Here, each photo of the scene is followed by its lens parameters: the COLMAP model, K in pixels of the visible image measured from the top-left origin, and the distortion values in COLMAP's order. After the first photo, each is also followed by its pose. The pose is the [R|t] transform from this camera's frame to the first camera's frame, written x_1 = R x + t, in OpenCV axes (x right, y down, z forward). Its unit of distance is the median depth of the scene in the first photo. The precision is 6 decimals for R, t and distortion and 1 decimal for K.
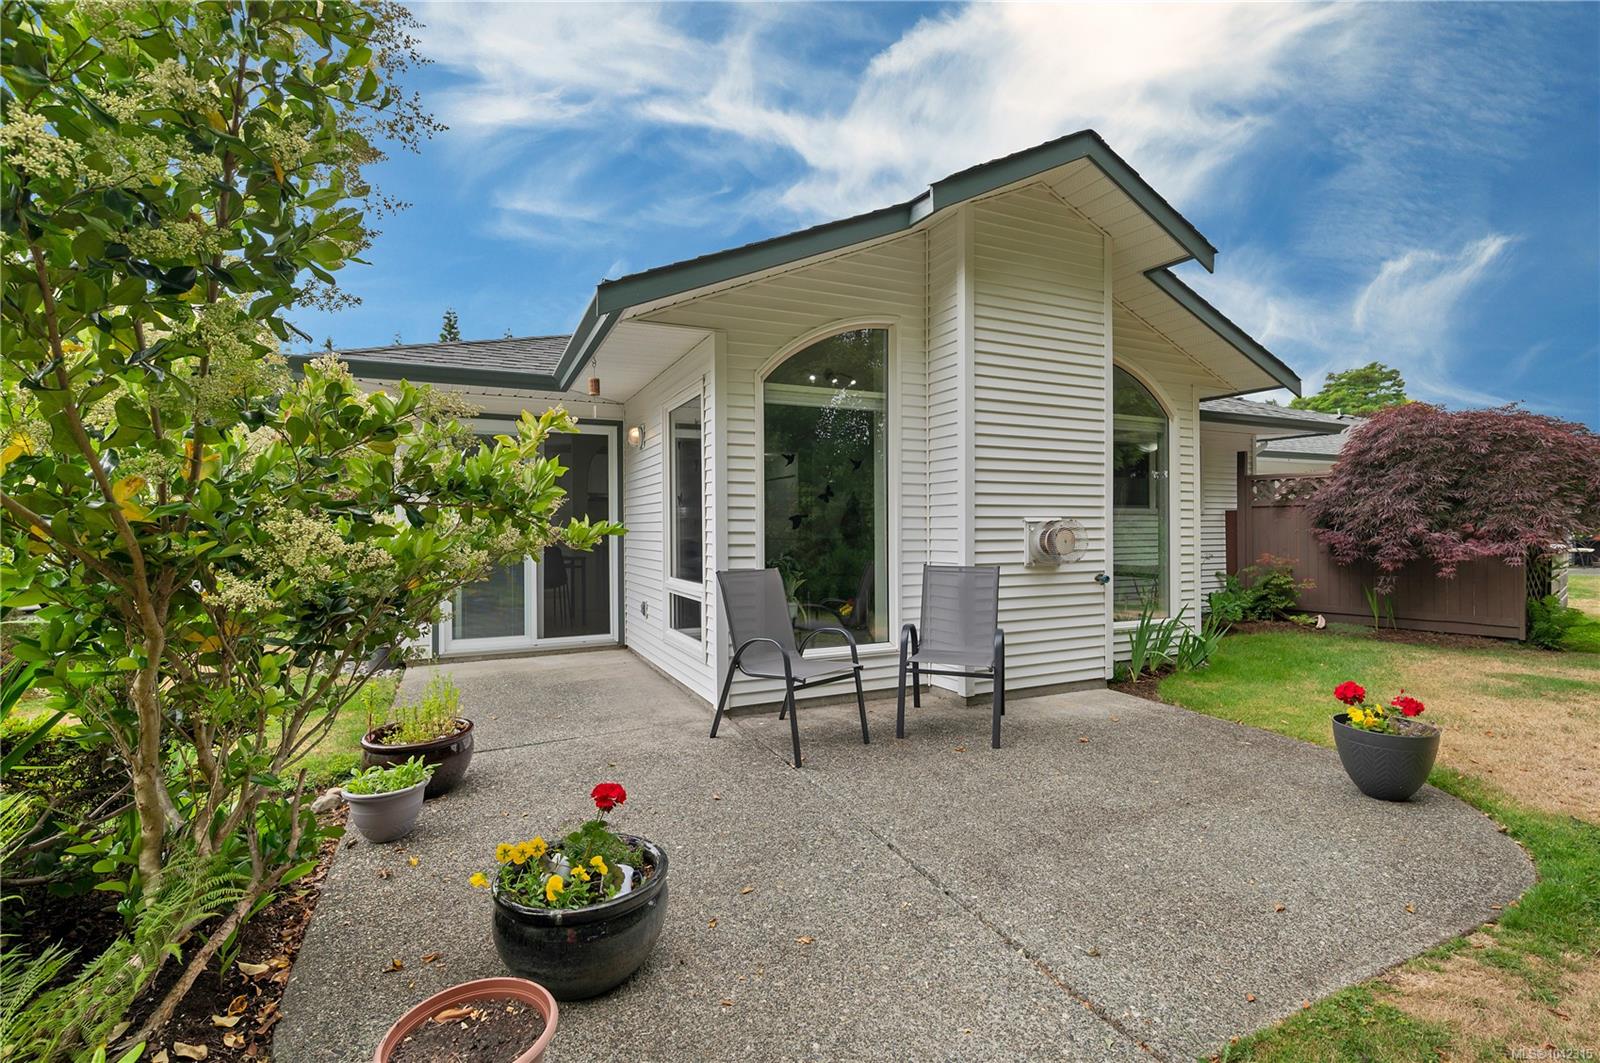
lens RADIAL K [[744.6, 0, 774.2], [0, 744.6, 518.5], [0, 0, 1]] dist [0.013408, -0.000078]
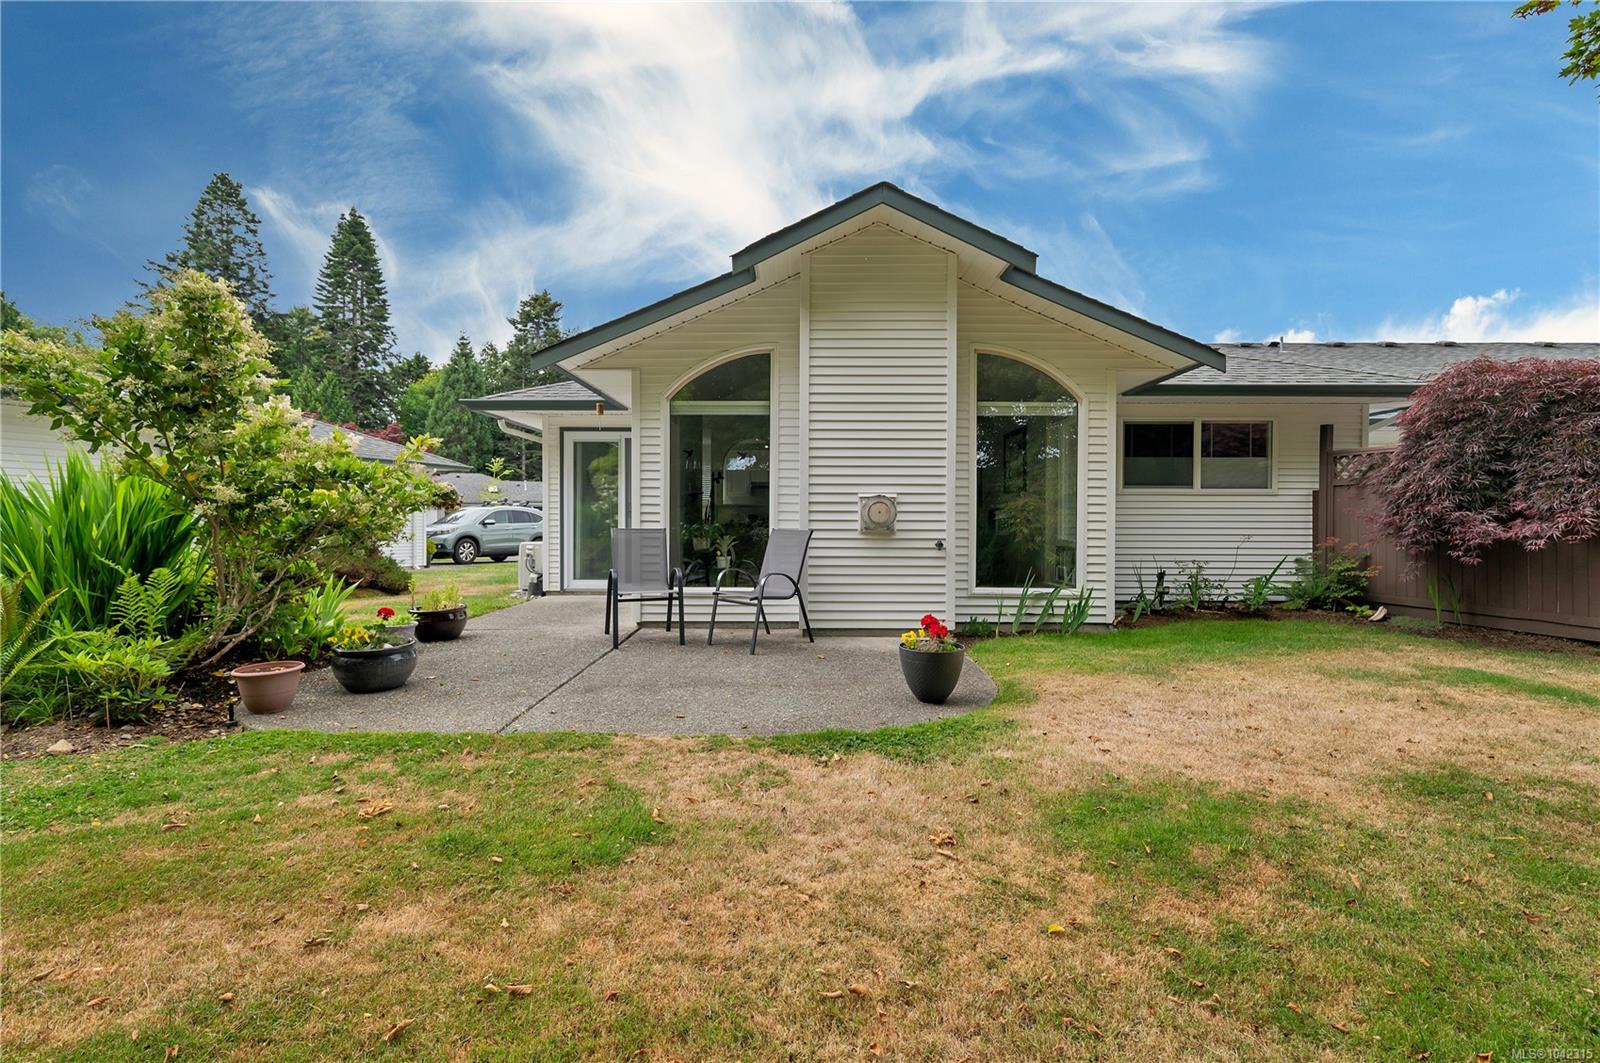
lens RADIAL K [[744.6, 0, 774.2], [0, 744.6, 518.5], [0, 0, 1]] dist [0.013408, -0.000078]
pose [[0.887205, 0.007628, -0.461313, 0.769740], [-0.003199, 0.999941, 0.010384, 0.027396], [0.461365, -0.007737, 0.887177, -0.176756]]
